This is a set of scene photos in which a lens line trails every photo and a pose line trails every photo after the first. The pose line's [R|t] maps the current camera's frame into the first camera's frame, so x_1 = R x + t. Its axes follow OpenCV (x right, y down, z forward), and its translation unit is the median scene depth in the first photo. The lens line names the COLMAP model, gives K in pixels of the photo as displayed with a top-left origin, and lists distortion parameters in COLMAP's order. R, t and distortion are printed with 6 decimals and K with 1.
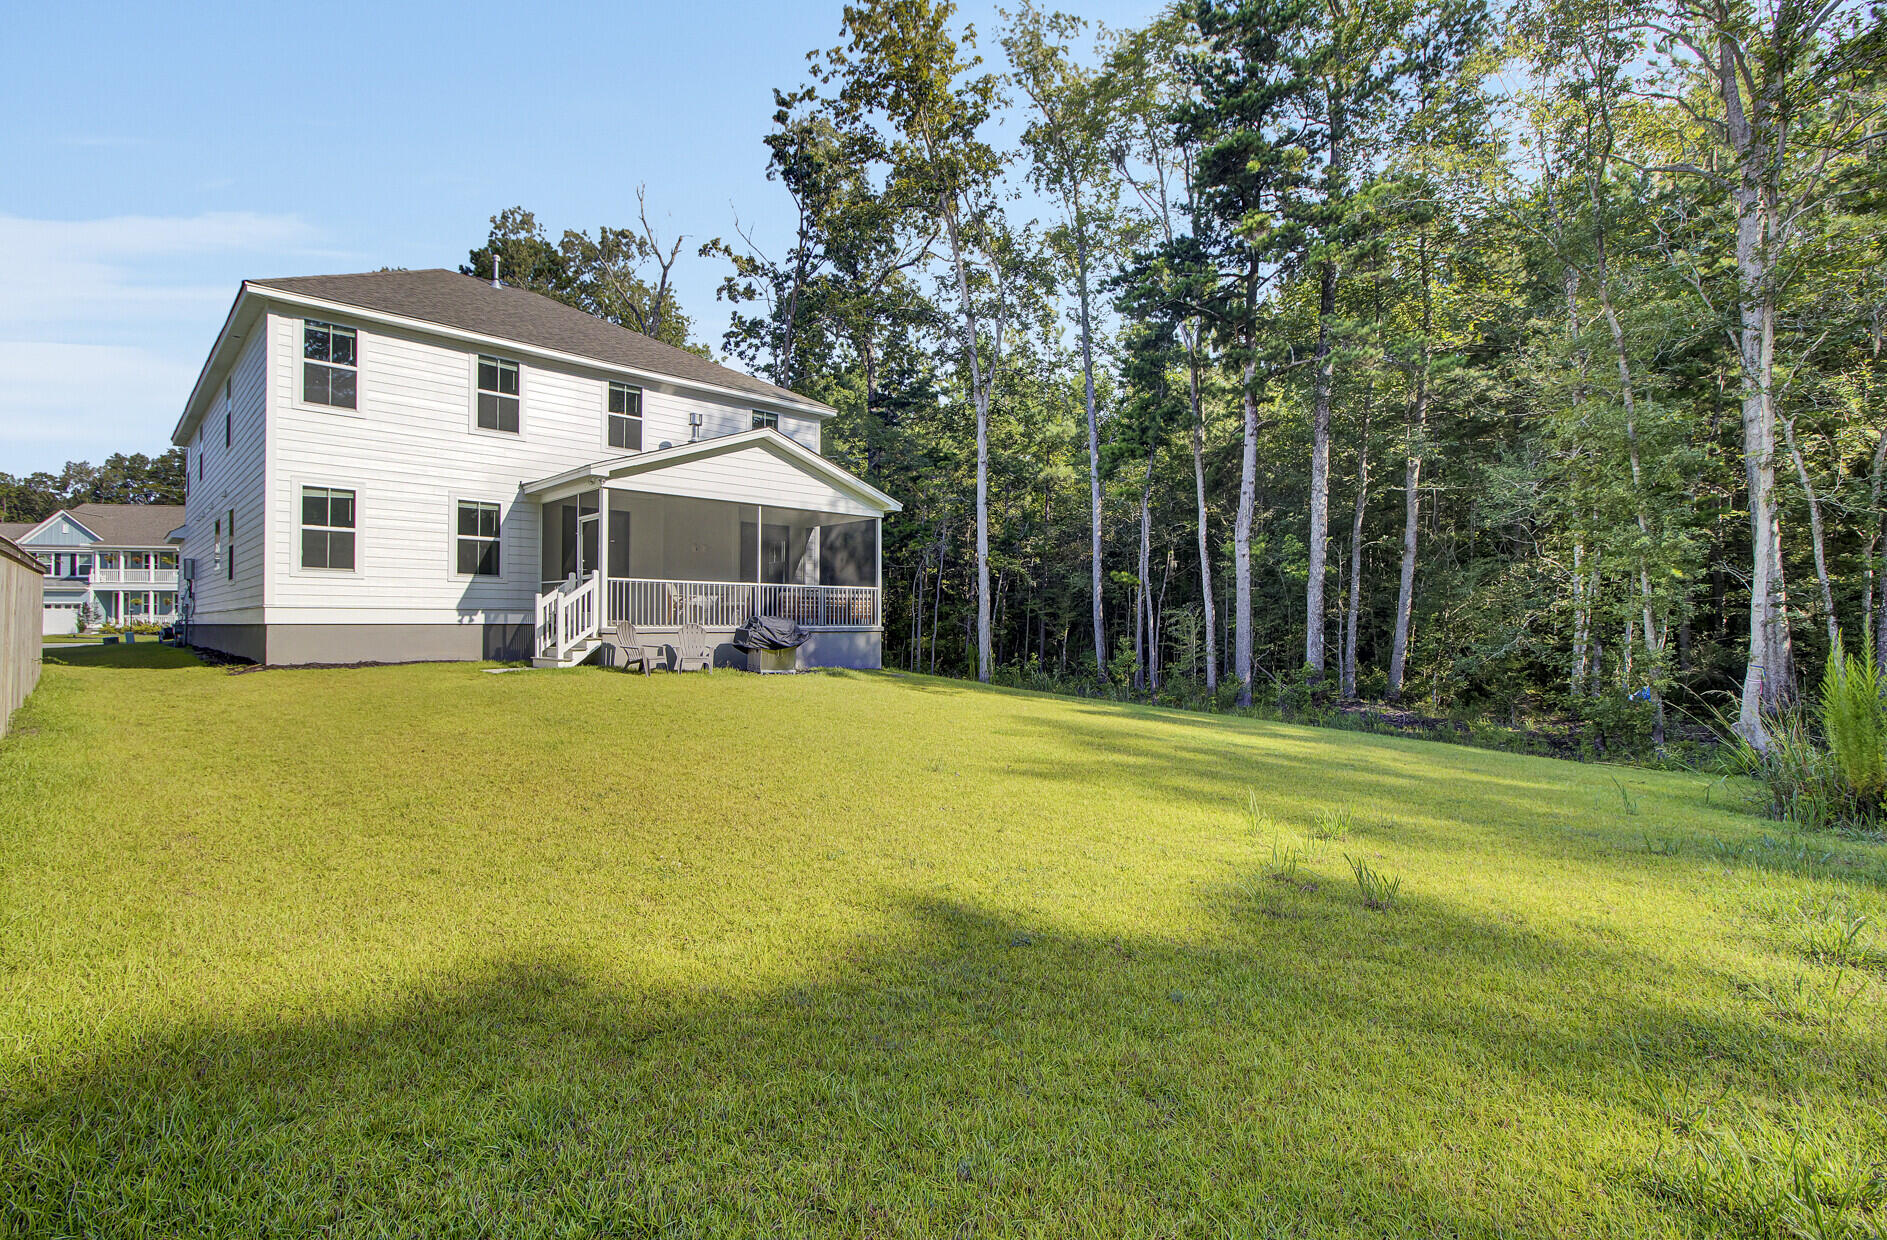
lens RADIAL K [[867.9, 0, 939.0], [0, 867.9, 630.3], [0, 0, 1]] dist [0.004486, -0.001142]
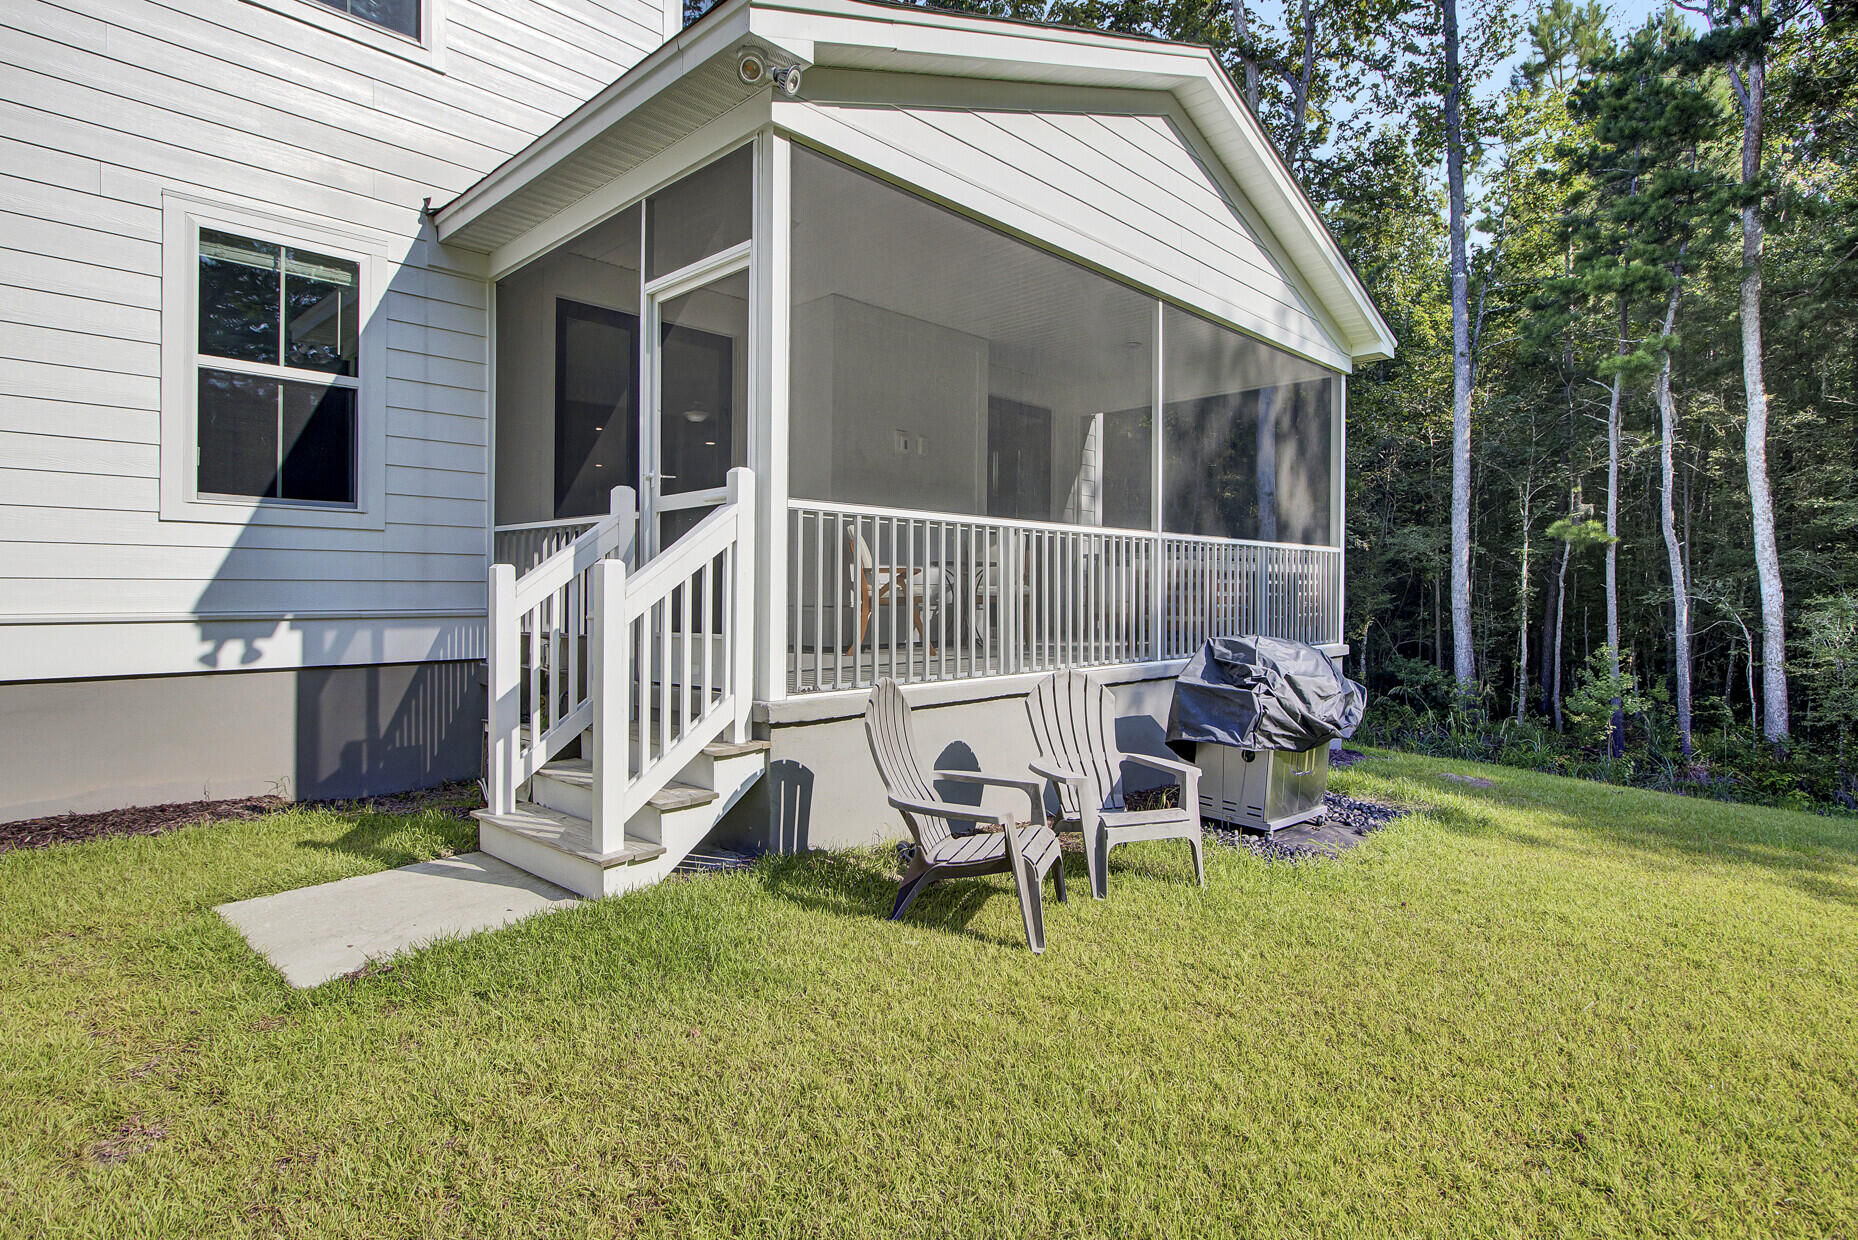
lens RADIAL K [[963.5, 0, 934.2], [0, 963.5, 600.2], [0, 0, 1]] dist [0.015564, 0.000135]
pose [[0.999207, -0.003428, 0.039660, -0.336225], [0.003493, 0.999993, -0.001571, -0.029823], [-0.039654, 0.001708, 0.999212, 0.691843]]
